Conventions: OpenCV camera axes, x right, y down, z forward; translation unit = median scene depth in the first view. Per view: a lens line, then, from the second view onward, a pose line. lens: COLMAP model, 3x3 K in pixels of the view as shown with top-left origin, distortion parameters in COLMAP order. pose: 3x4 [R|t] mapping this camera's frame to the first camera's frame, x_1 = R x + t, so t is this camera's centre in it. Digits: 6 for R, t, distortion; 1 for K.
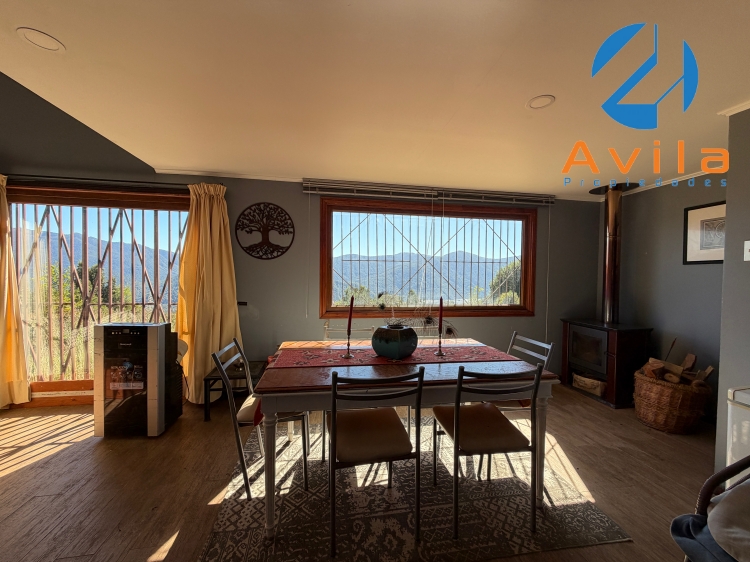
lens RADIAL K [[297.4, 0, 373.9], [0, 297.4, 282.5], [0, 0, 1]] dist [-0.000365, 0.000200]
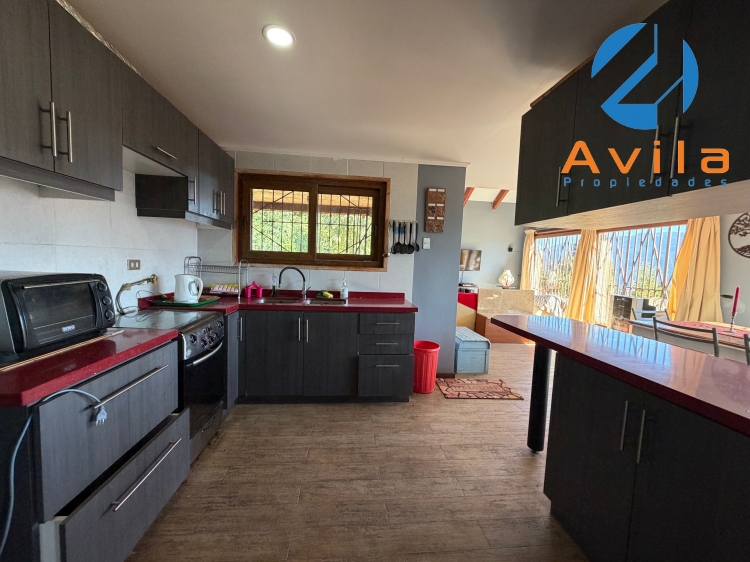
lens RADIAL K [[297.4, 0, 373.9], [0, 297.4, 282.5], [0, 0, 1]] dist [-0.000365, 0.000200]
pose [[-0.075169, 0.060255, -0.995349, 0.835178], [-0.061258, 0.996008, 0.064921, 0.024406], [0.995287, 0.065853, -0.071178, -0.316625]]
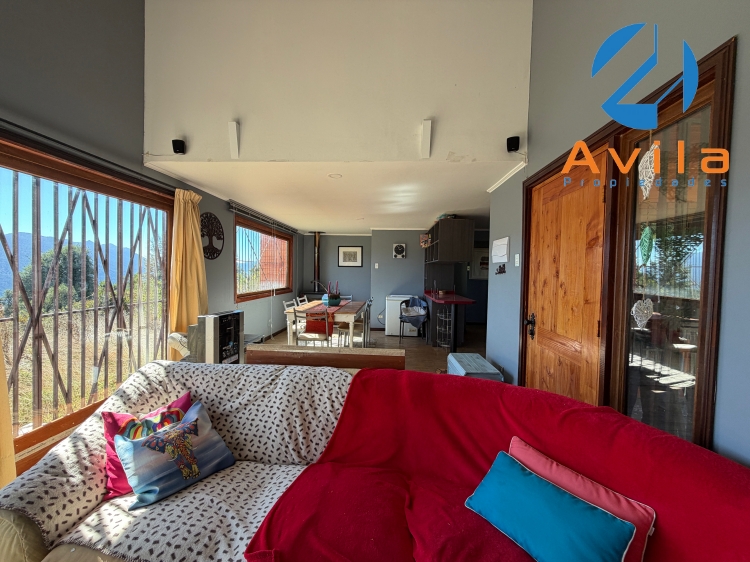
lens RADIAL K [[297.4, 0, 373.9], [0, 297.4, 282.5], [0, 0, 1]] dist [-0.000365, 0.000200]
pose [[0.223854, -0.042861, 0.973680, -1.428130], [0.008377, 0.999080, 0.042053, -0.029242], [-0.974587, -0.001257, 0.224007, 0.073315]]
